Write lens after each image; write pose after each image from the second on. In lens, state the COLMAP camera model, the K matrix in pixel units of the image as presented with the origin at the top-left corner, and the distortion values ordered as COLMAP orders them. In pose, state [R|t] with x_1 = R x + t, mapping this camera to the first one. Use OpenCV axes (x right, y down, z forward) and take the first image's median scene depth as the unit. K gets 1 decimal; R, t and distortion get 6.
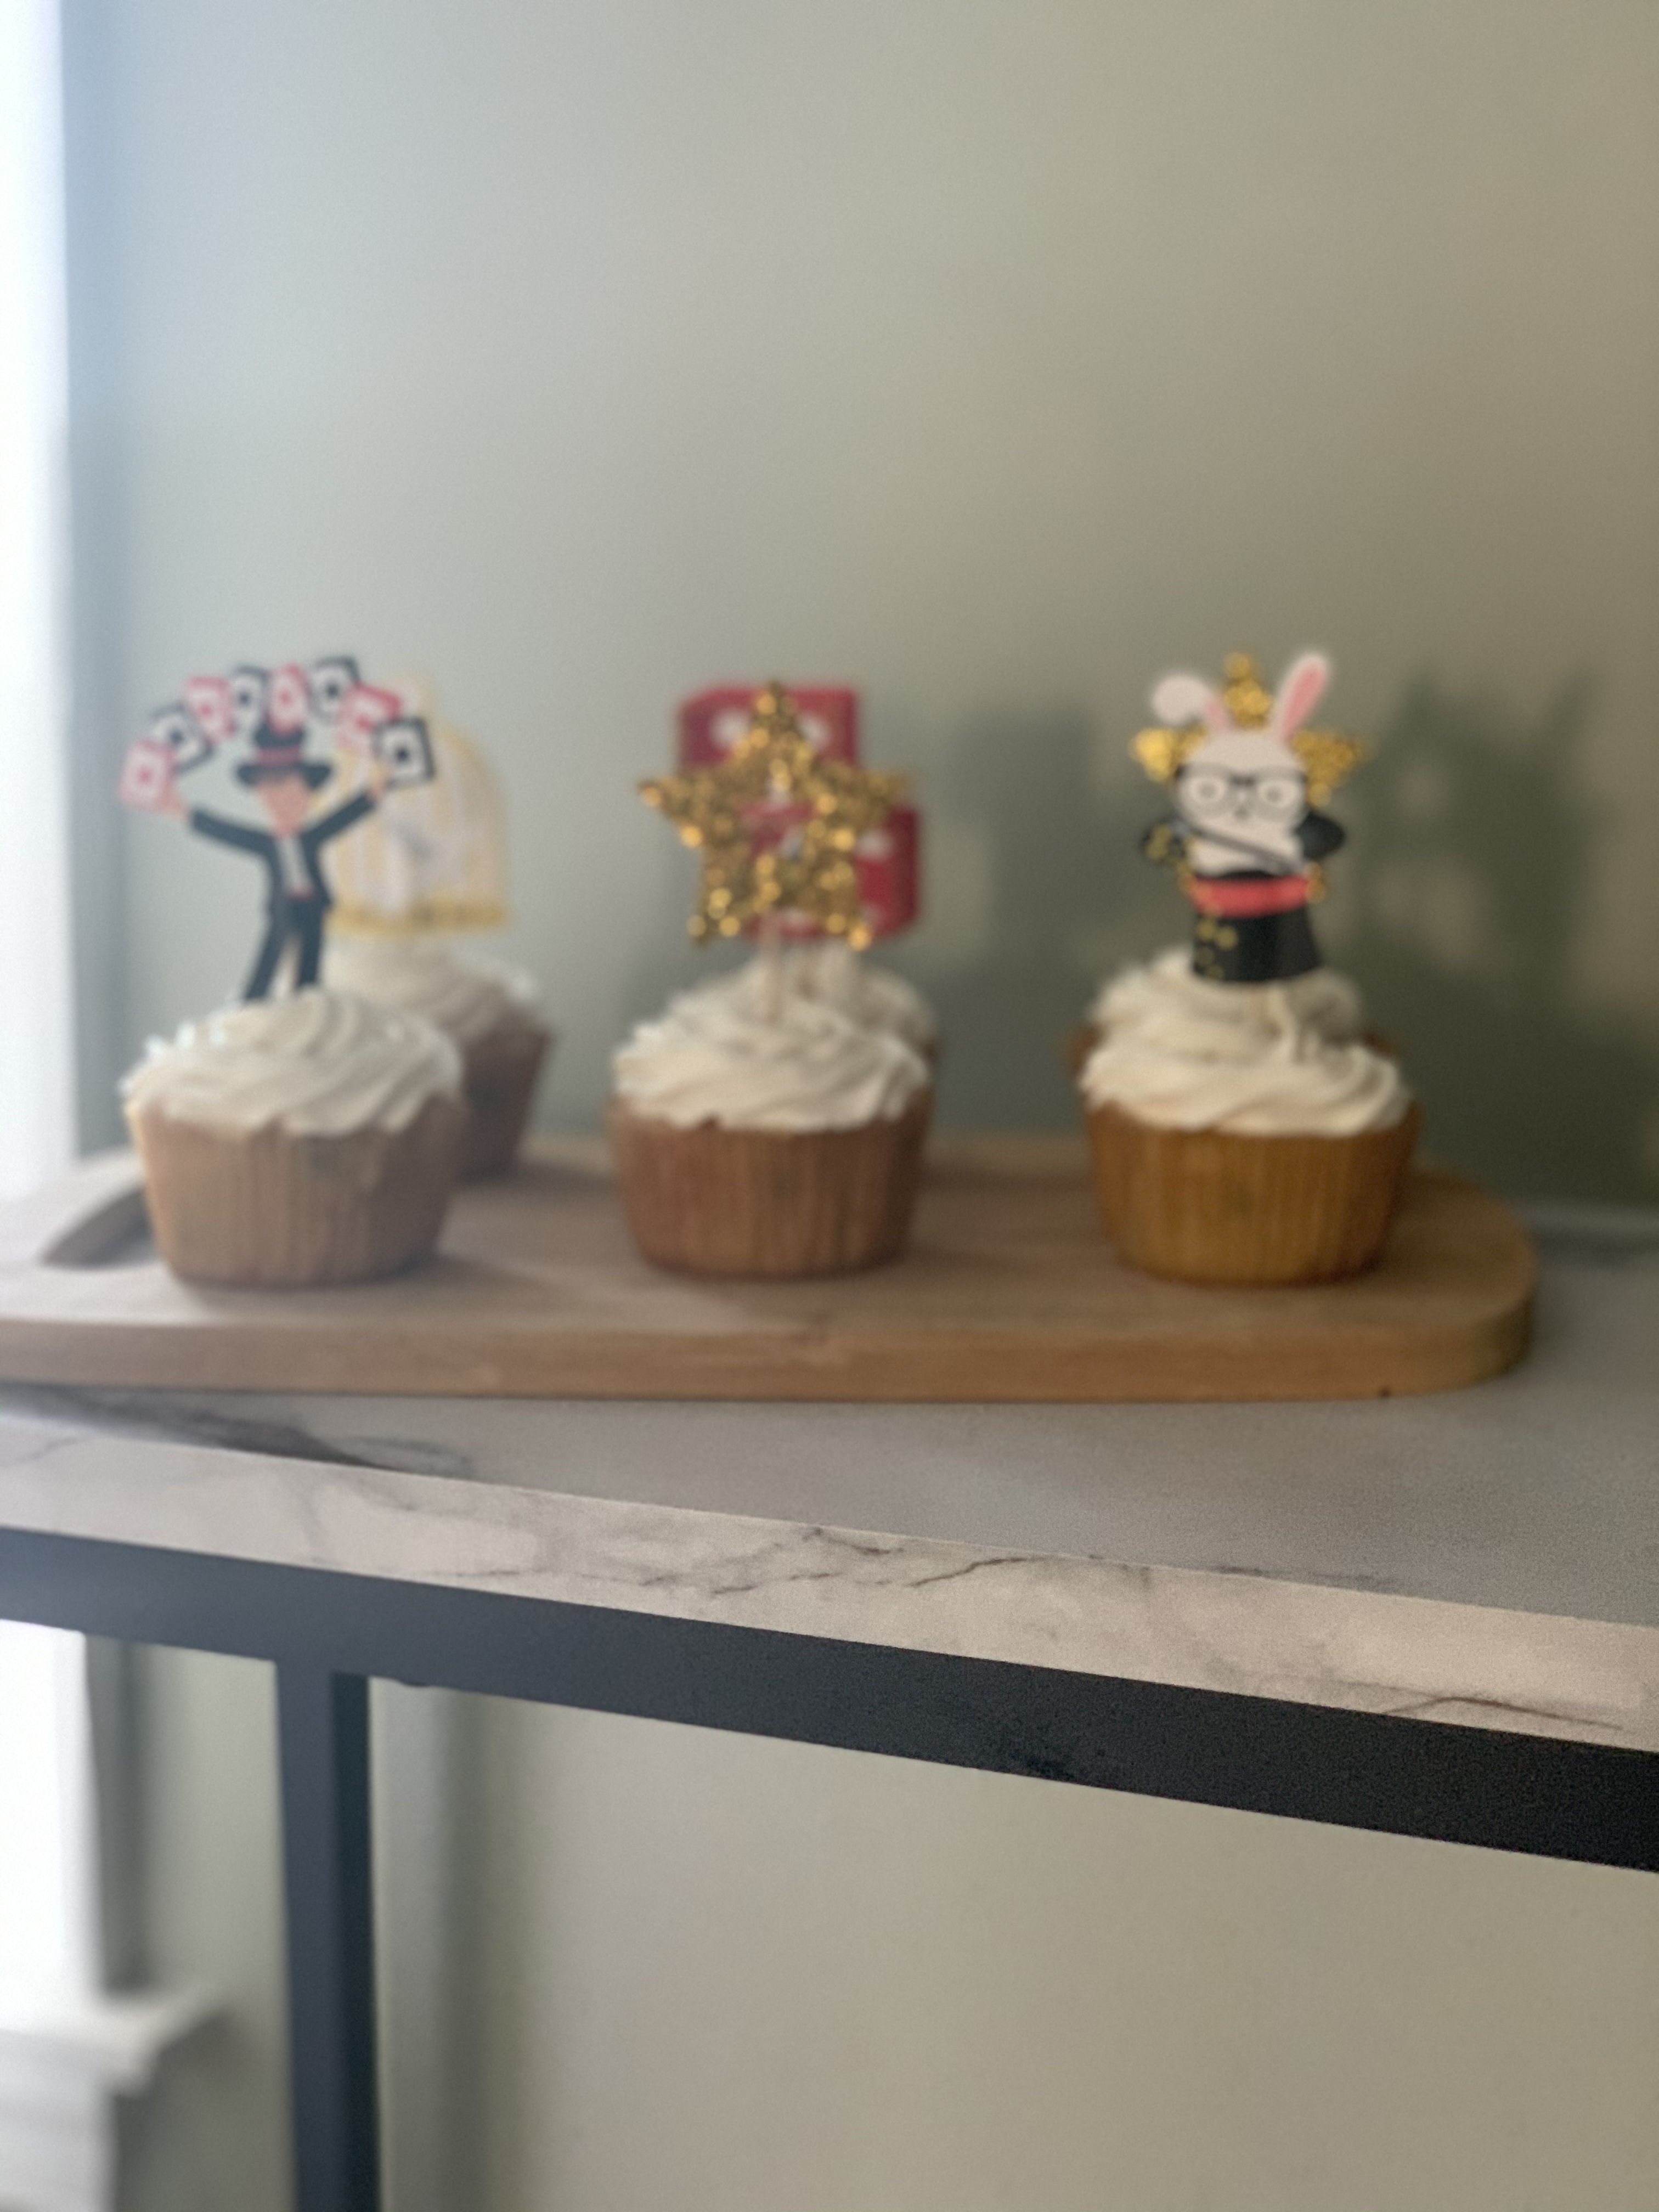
lens RADIAL K [[3401.9, 0, 829.5], [0, 3401.9, 1106.0], [0, 0, 1]] dist [-0.063713, 0.103754]
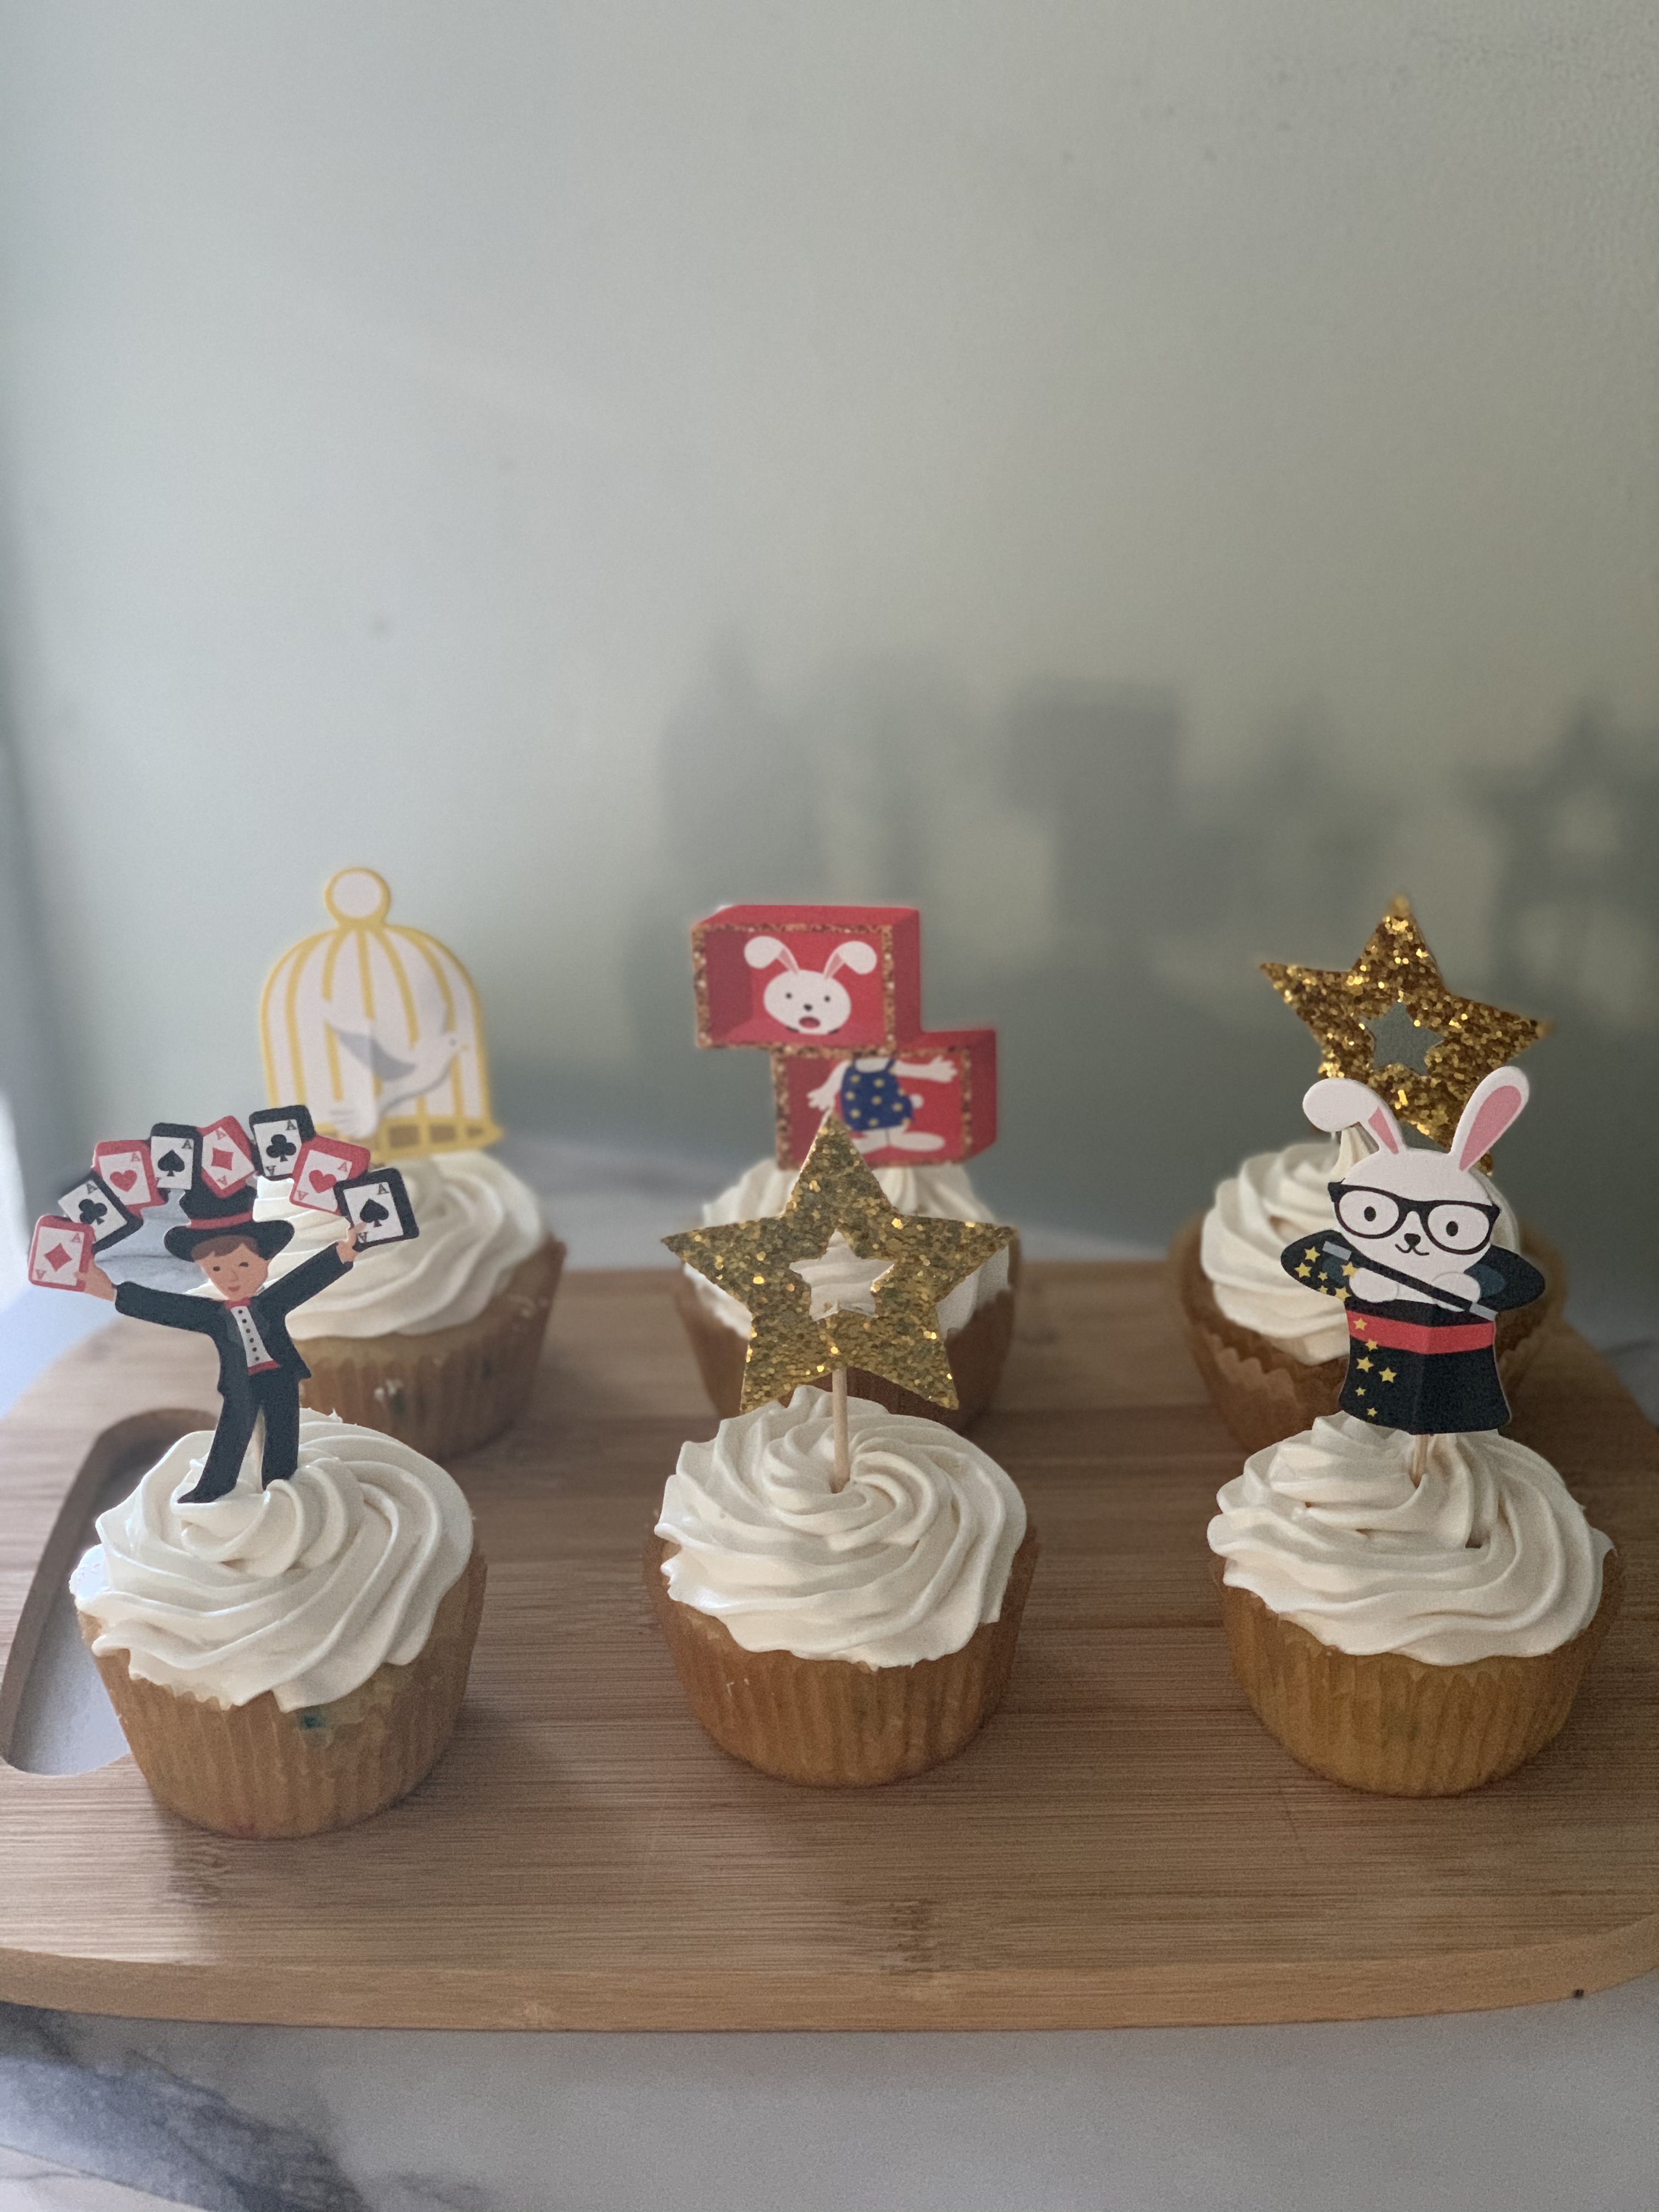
lens RADIAL K [[3401.9, 0, 829.5], [0, 3401.9, 1106.0], [0, 0, 1]] dist [-0.063713, 0.103754]
pose [[0.999255, -0.037586, 0.008790, -0.024245], [0.032316, 0.939145, 0.341997, -0.399768], [-0.021109, -0.341458, 0.939660, 0.251536]]
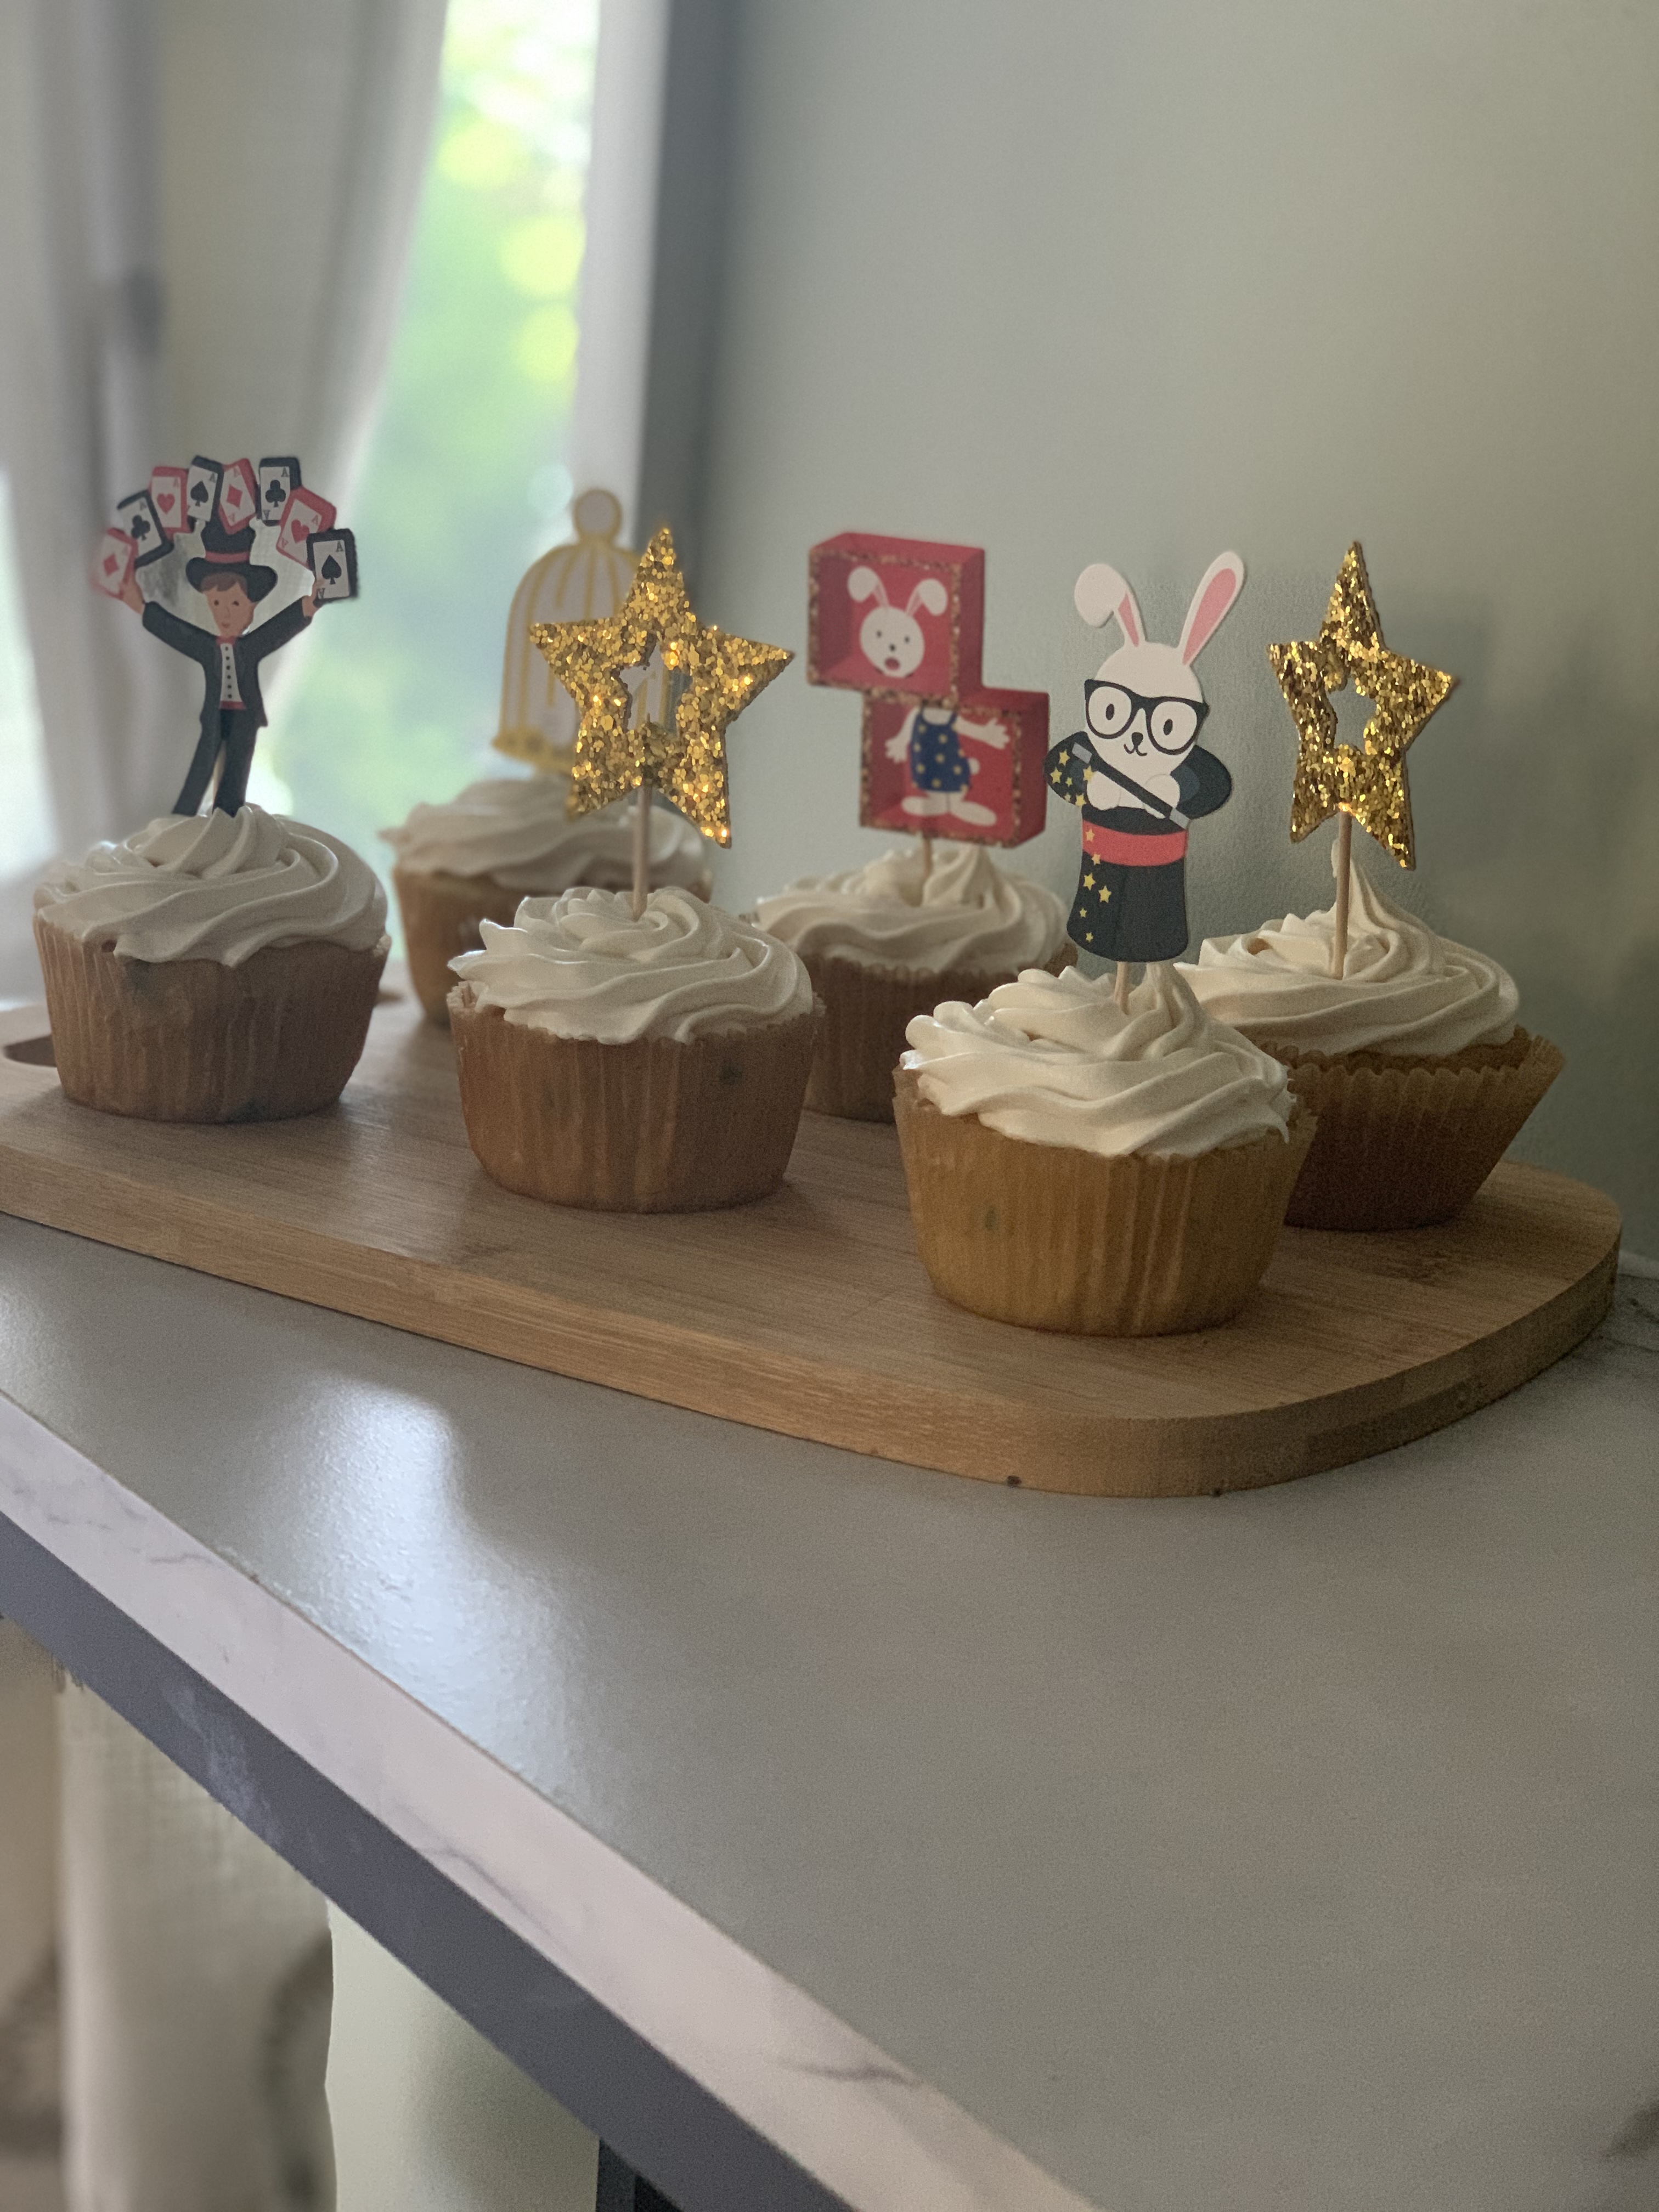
lens RADIAL K [[3401.9, 0, 829.5], [0, 3401.9, 1106.0], [0, 0, 1]] dist [-0.063713, 0.103754]
pose [[0.857965, 0.174653, -0.483106, 0.463430], [-0.150138, 0.984622, 0.089325, -0.062498], [0.491278, -0.004105, 0.870993, 0.262755]]
